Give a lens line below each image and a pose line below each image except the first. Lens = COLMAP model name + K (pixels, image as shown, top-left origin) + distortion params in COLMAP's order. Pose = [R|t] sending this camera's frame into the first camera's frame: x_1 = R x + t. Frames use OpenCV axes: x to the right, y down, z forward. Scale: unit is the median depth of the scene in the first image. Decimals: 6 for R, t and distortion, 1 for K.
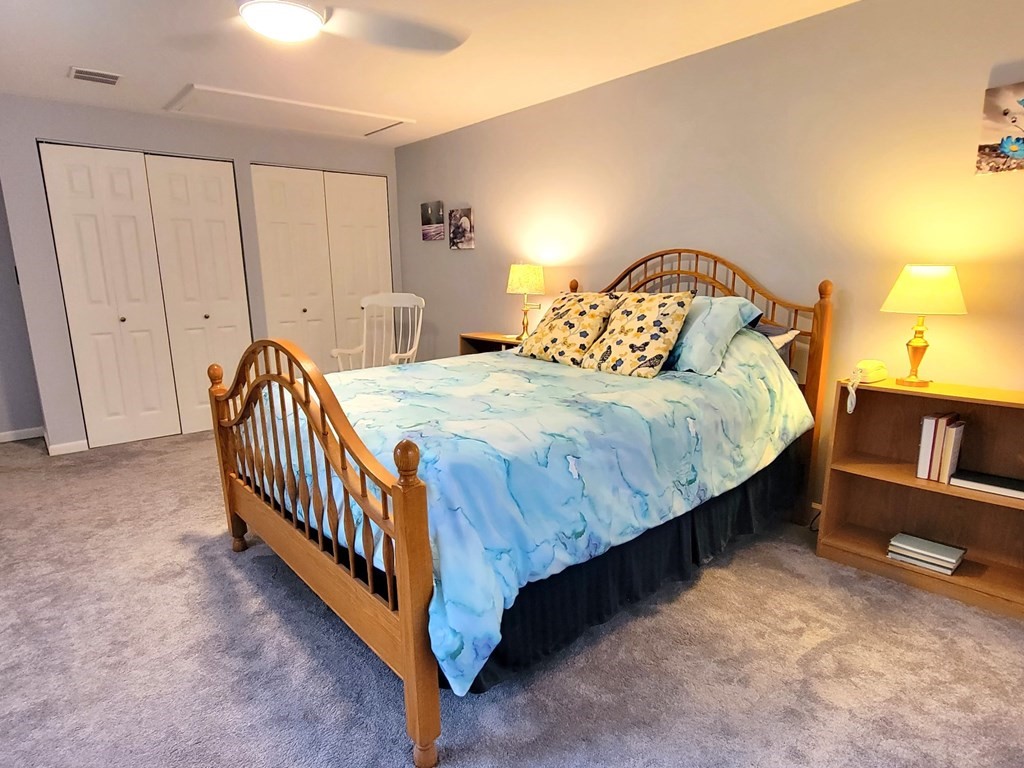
lens RADIAL K [[579.1, 0, 511.0], [0, 579.1, 397.4], [0, 0, 1]] dist [-0.002811, -0.000998]
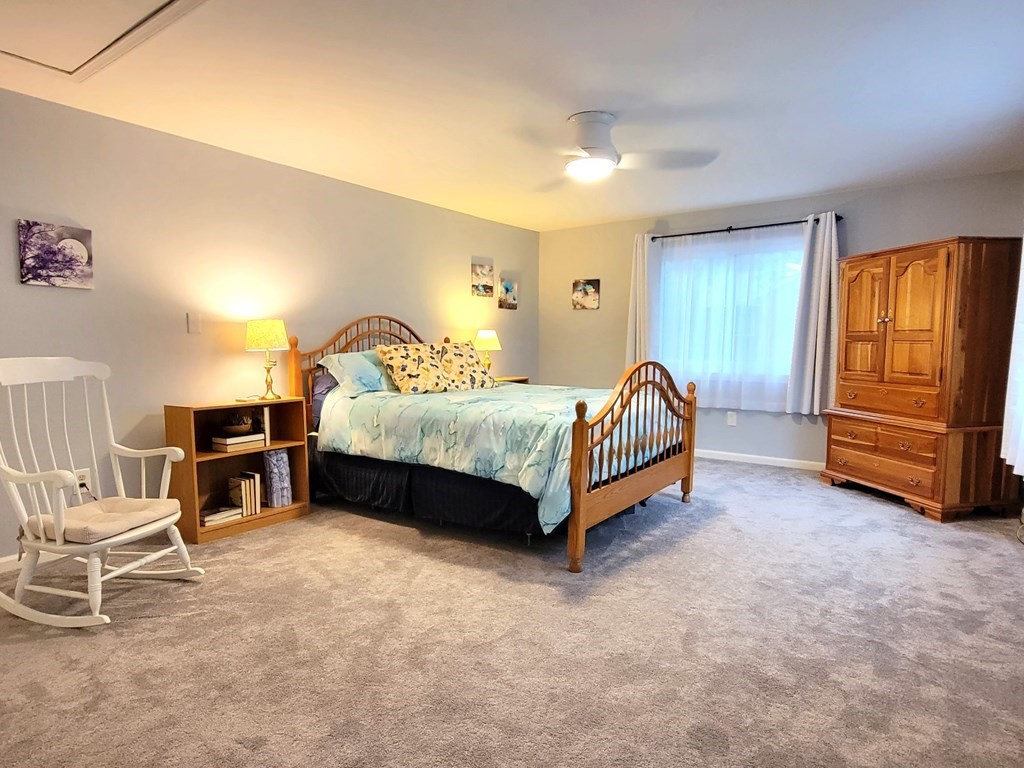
lens RADIAL K [[579.1, 0, 511.0], [0, 579.1, 397.4], [0, 0, 1]] dist [-0.002811, -0.000998]
pose [[-0.217804, -0.088691, 0.971954, -0.838216], [0.203575, 0.969830, 0.134116, -0.128173], [-0.954525, 0.227076, -0.193178, 0.700976]]
